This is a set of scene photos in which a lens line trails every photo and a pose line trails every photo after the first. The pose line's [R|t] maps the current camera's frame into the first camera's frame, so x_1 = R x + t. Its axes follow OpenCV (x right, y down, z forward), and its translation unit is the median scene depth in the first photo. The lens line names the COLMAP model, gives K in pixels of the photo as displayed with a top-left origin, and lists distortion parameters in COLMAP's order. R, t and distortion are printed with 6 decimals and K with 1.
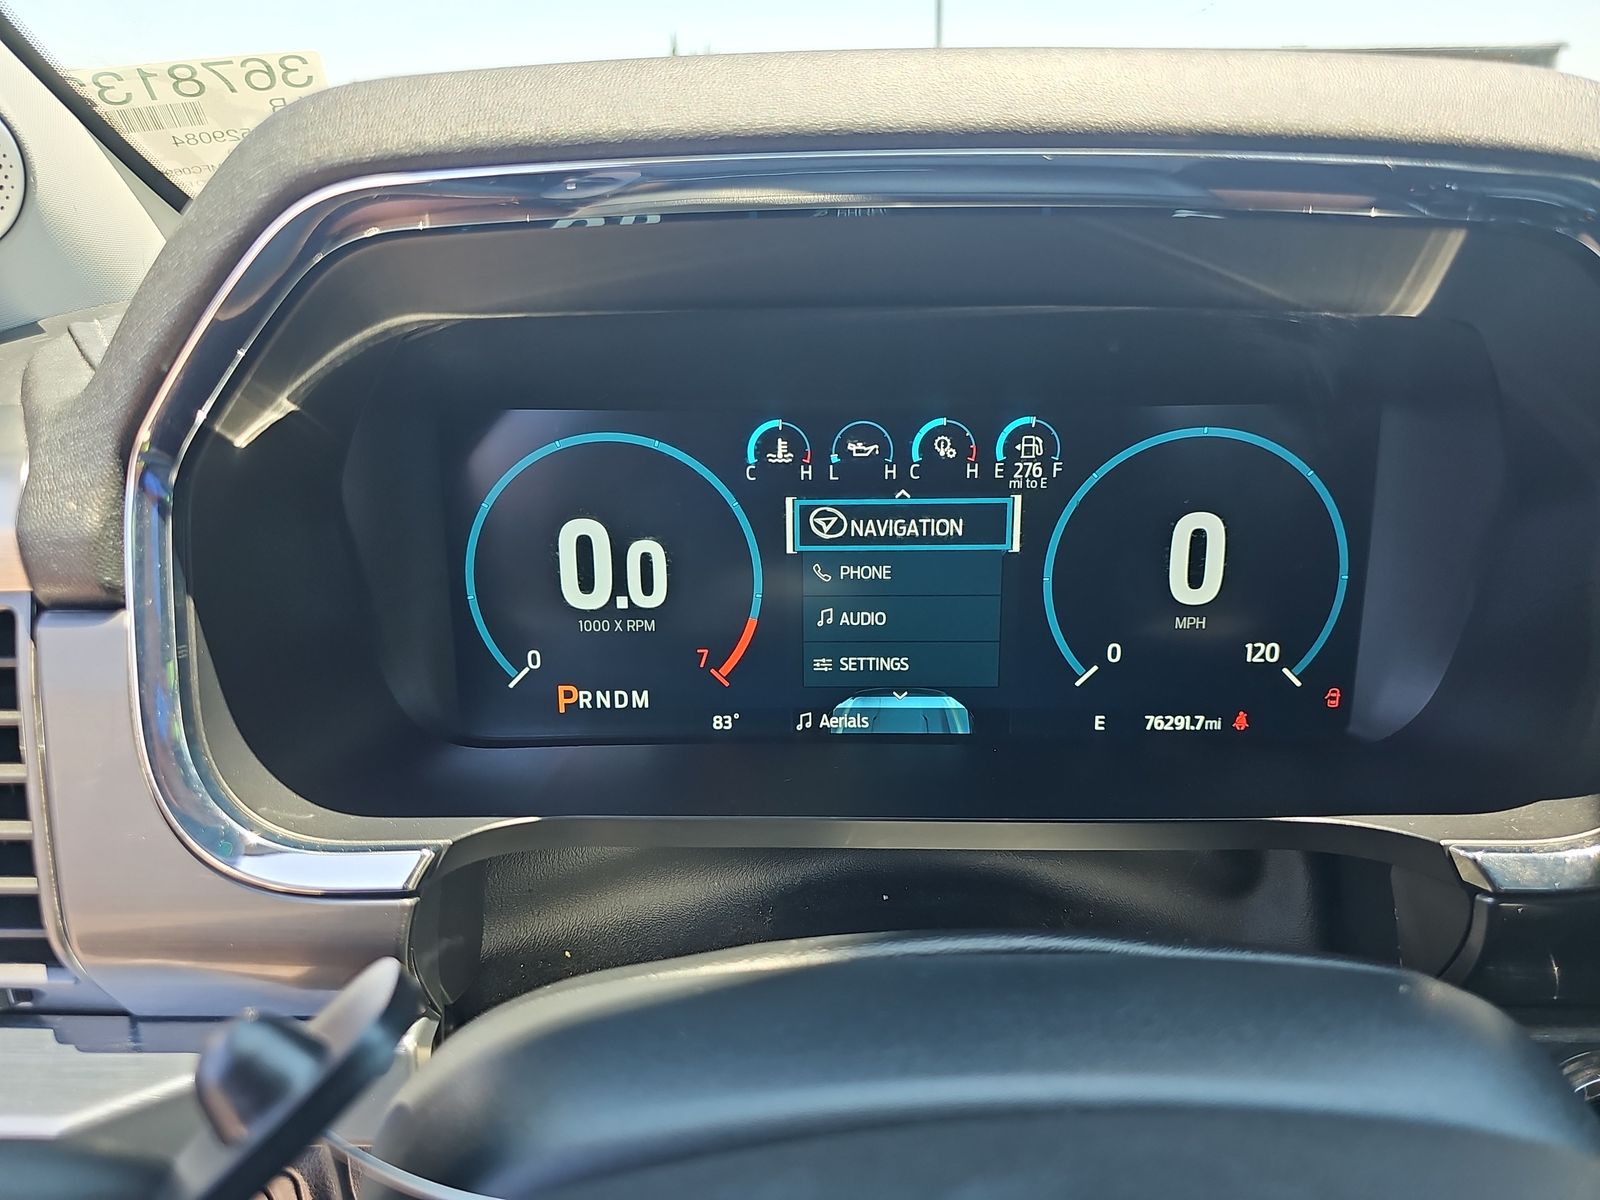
lens RADIAL K [[1079.8, 0, 778.4], [0, 1079.8, 595.6], [0, 0, 1]] dist [0.024520, -0.000177]
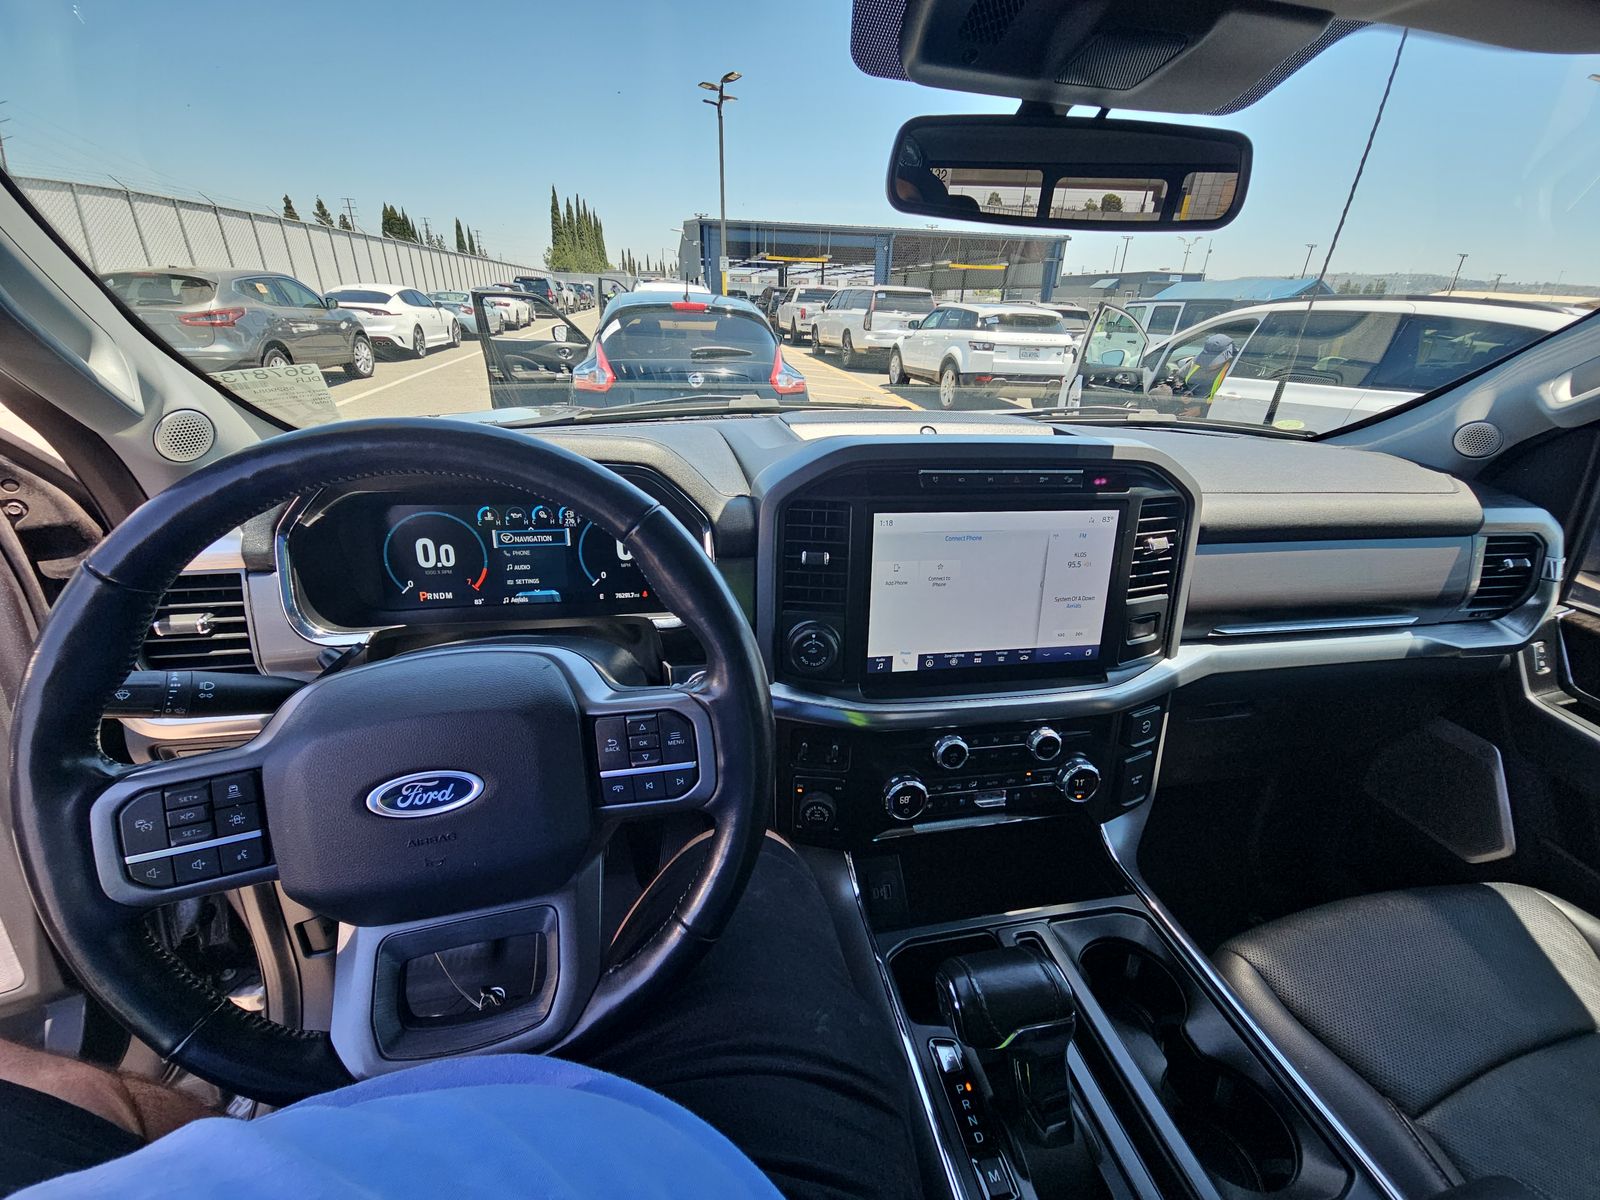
lens RADIAL K [[674.7, 0, 804.8], [0, 674.7, 592.6], [0, 0, 1]] dist [0.004630, -0.008087]
pose [[0.972532, -0.041545, 0.229032, 0.439494], [0.026460, 0.997297, 0.068548, -0.019498], [-0.231260, -0.060604, 0.971002, -1.169223]]
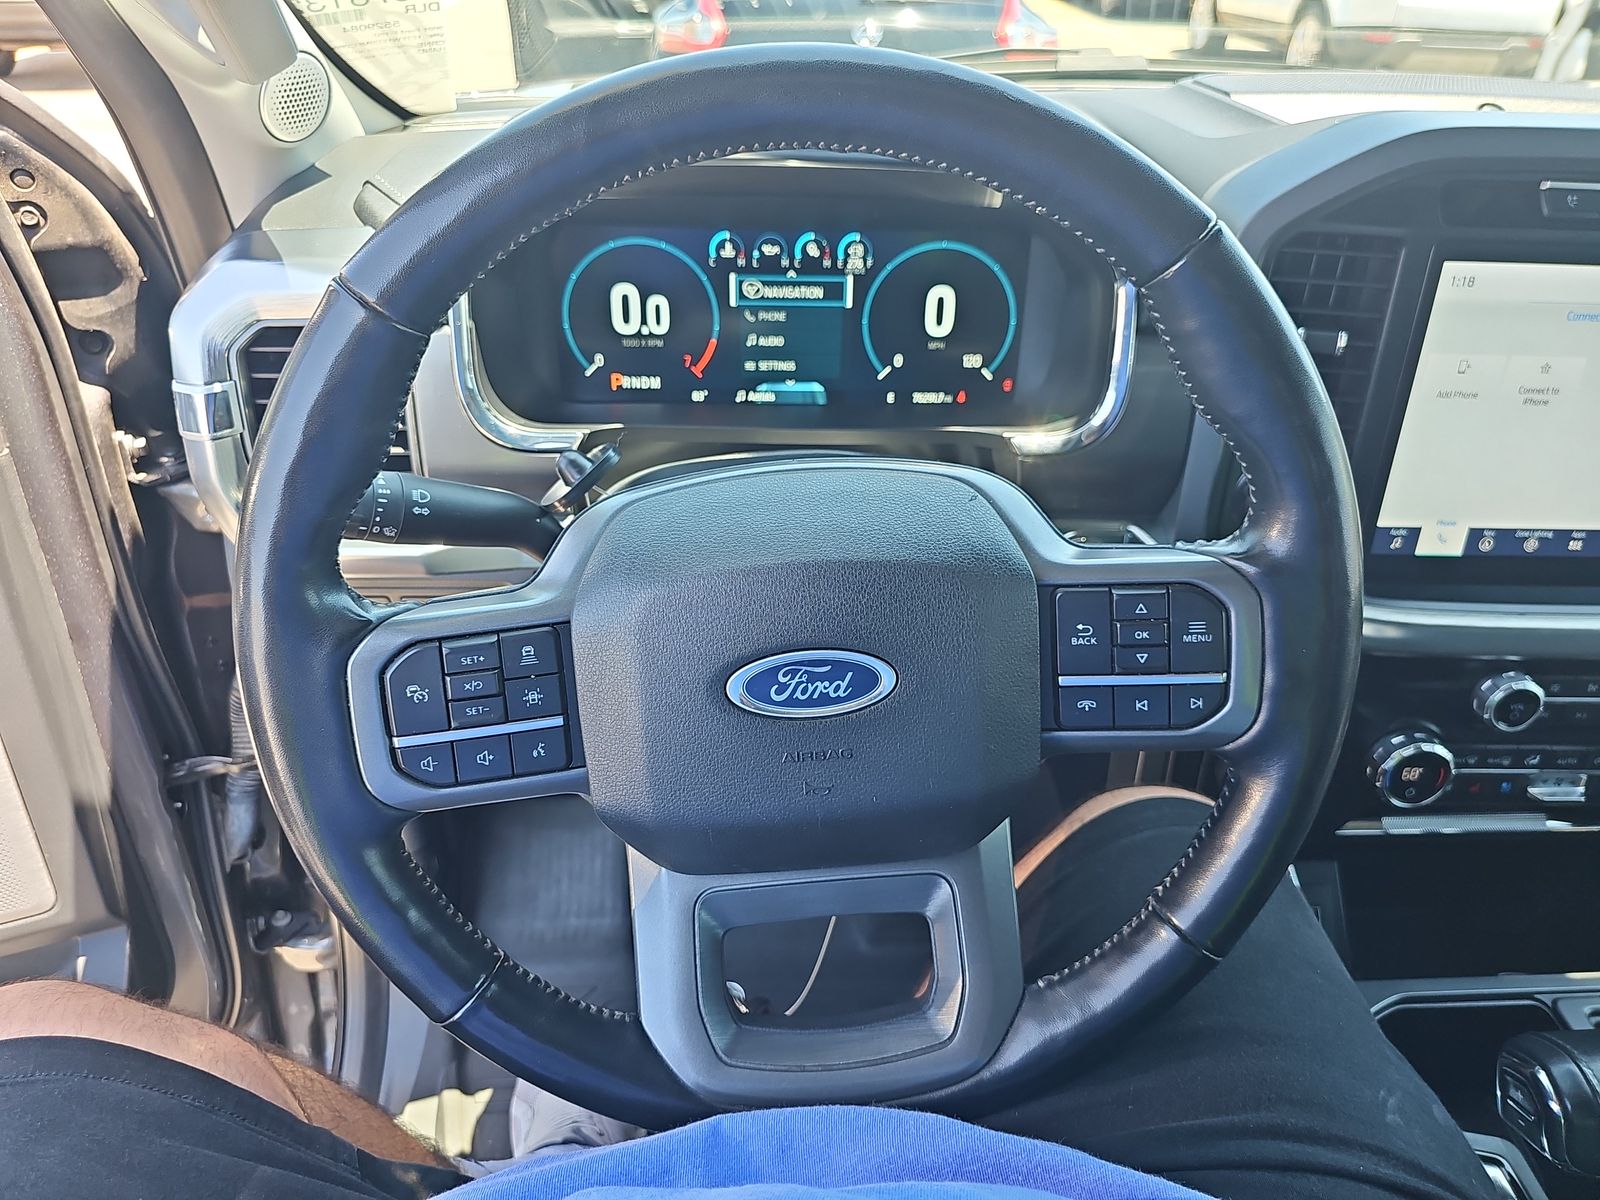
lens RADIAL K [[1118.5, 0, 796.4], [0, 1118.5, 609.4], [0, 0, 1]] dist [0.014779, -0.031225]
pose [[0.997328, -0.003793, 0.072957, -0.024199], [-0.013022, 0.973429, 0.228619, 0.030688], [-0.071886, -0.228958, 0.970778, -1.072072]]
